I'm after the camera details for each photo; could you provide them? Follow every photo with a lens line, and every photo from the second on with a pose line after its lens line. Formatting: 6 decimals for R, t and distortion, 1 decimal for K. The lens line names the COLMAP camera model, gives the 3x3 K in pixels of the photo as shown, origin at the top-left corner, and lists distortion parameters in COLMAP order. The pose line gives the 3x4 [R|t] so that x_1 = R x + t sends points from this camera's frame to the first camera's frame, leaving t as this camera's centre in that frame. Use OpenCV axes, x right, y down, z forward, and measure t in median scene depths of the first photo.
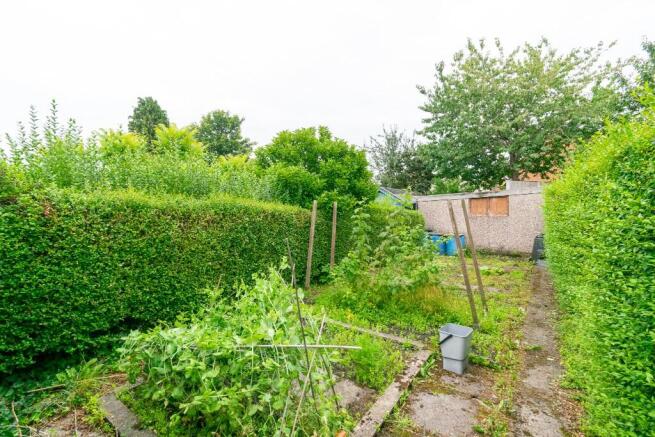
lens RADIAL K [[288.5, 0, 328.9], [0, 288.5, 221.9], [0, 0, 1]] dist [0.000052, -0.000110]
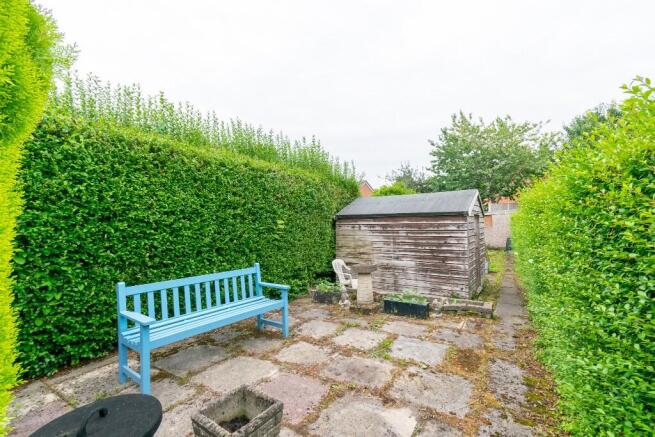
lens RADIAL K [[288.5, 0, 326.0], [0, 288.5, 216.7], [0, 0, 1]] dist [0.000052, -0.000110]
pose [[0.998178, -0.003005, 0.060259, -0.341489], [0.005704, 0.998986, -0.044663, -0.007587], [-0.060063, 0.044926, 0.997183, -0.481562]]
